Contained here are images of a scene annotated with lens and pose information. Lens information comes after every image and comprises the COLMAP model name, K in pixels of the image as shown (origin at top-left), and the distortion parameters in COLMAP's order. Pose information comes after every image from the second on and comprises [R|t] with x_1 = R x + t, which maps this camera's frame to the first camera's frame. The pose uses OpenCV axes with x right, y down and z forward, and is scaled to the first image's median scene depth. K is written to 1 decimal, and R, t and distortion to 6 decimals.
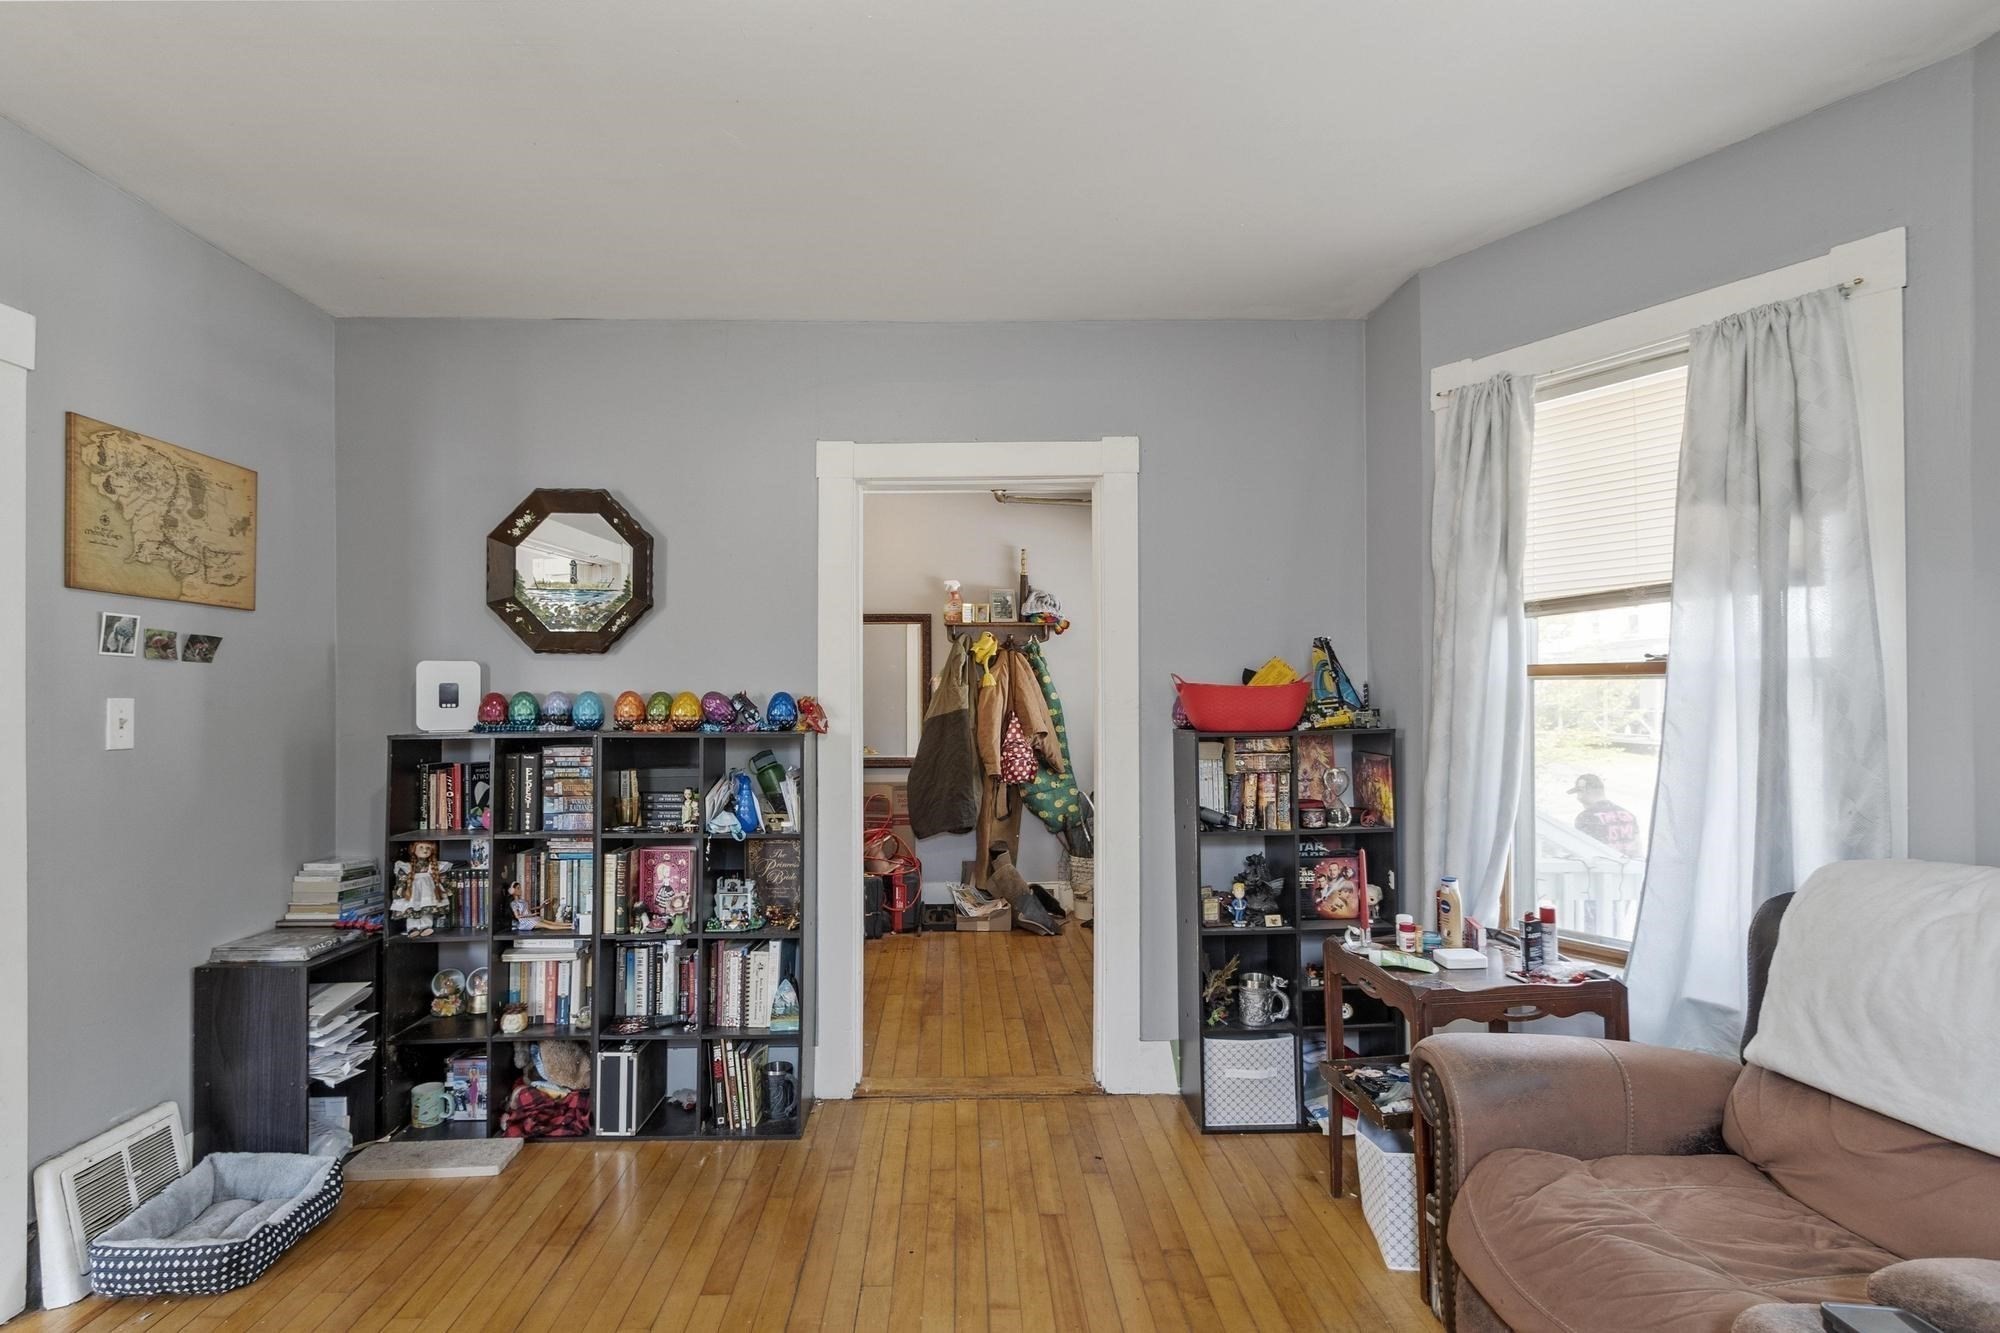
lens RADIAL K [[986.3, 0, 971.3], [0, 986.3, 687.8], [0, 0, 1]] dist [0.002267, 0.000236]
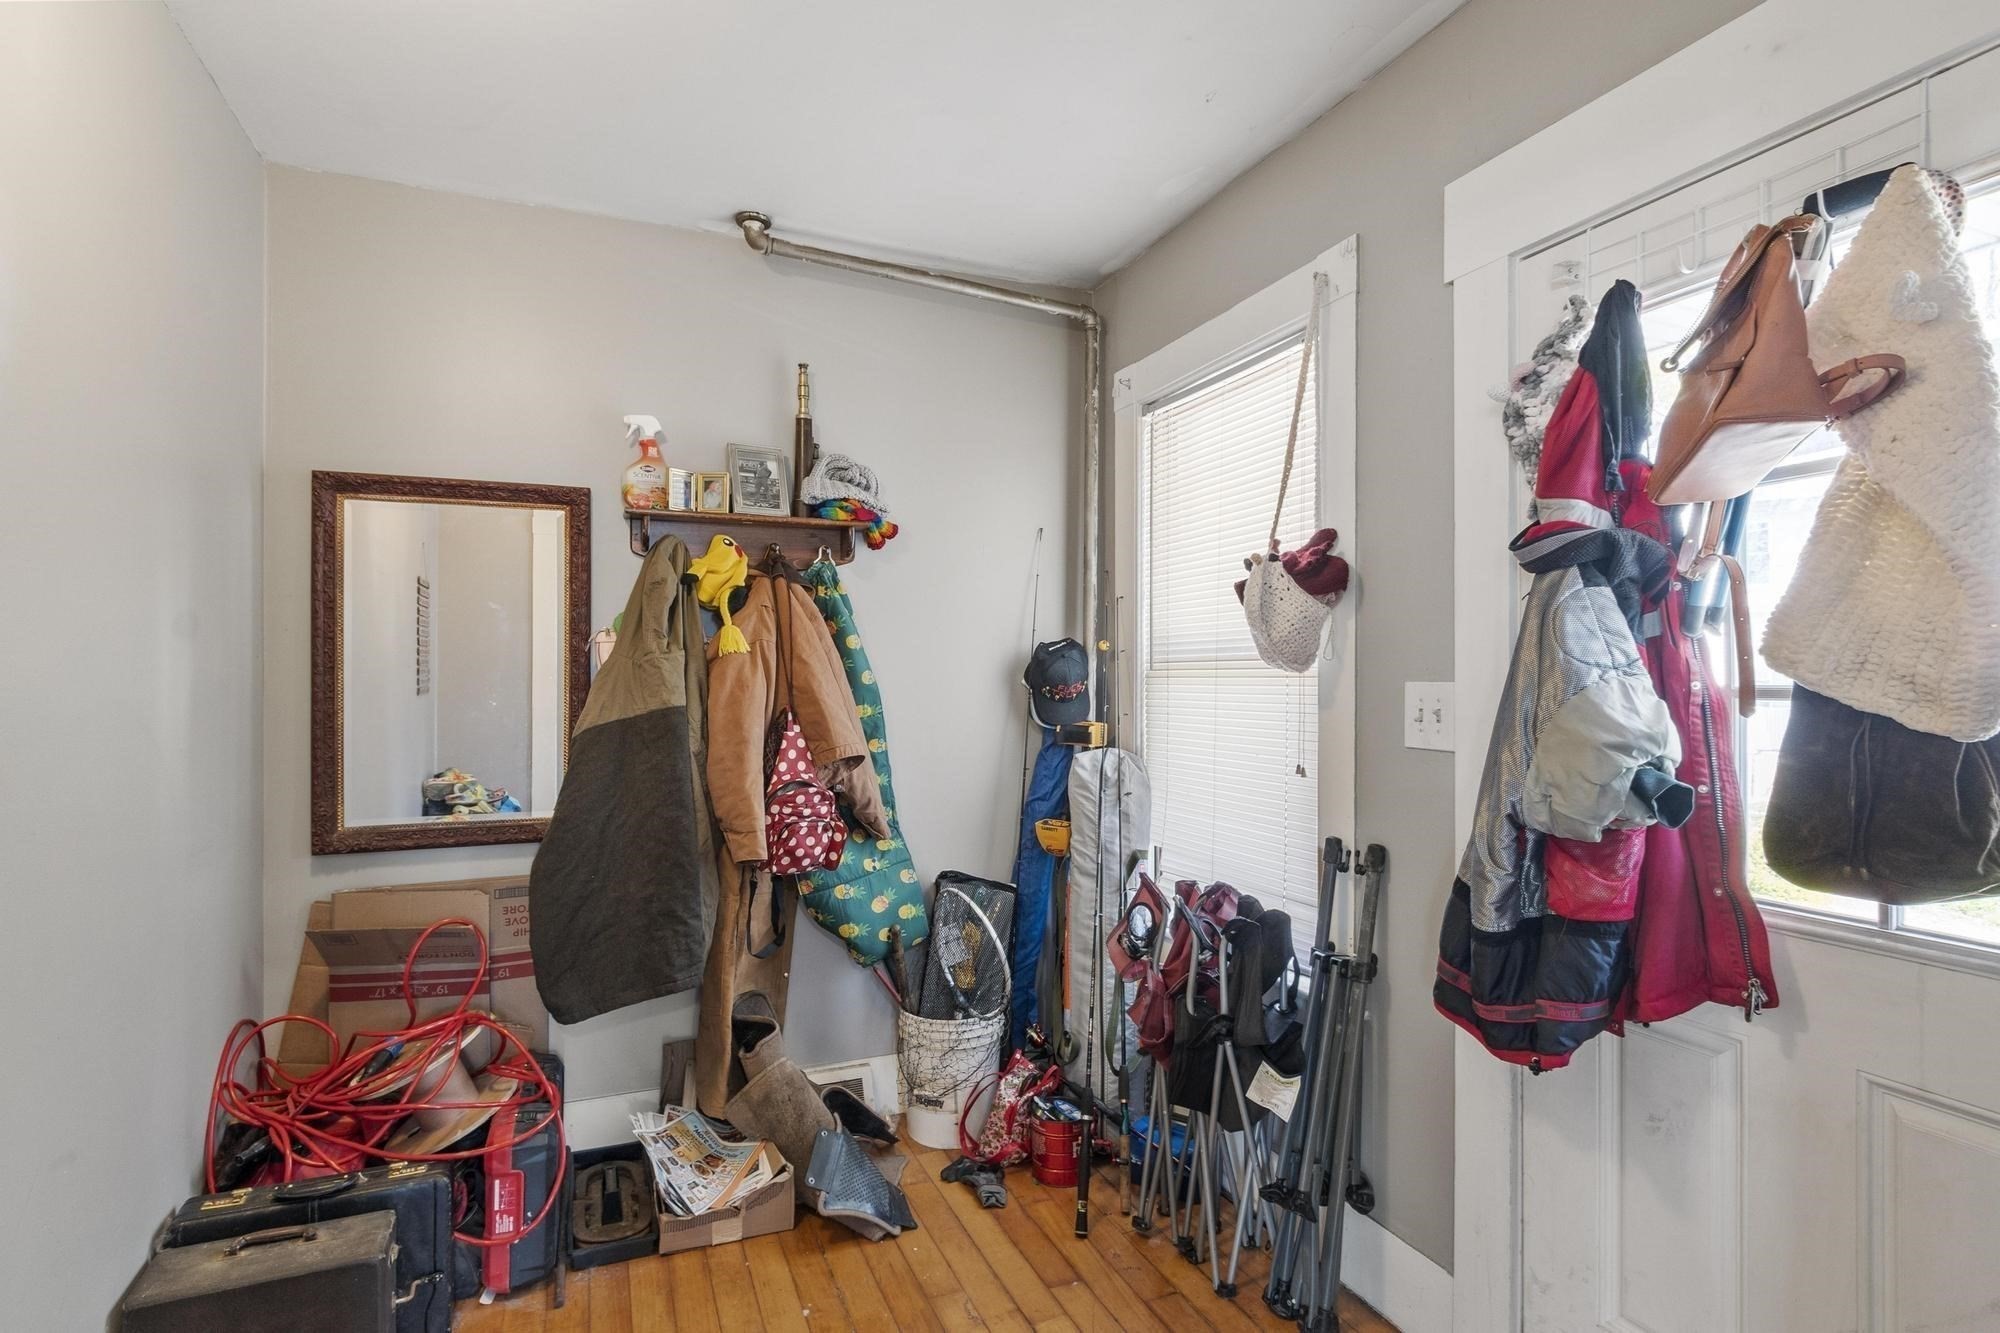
lens RADIAL K [[993.8, 0, 987.1], [0, 993.8, 682.1], [0, 0, 1]] dist [0.002745, -0.000194]
pose [[0.934881, 0.003877, 0.354940, -0.032920], [-0.007356, 0.999937, 0.008453, 0.006273], [-0.354885, -0.010513, 0.934851, 0.536444]]
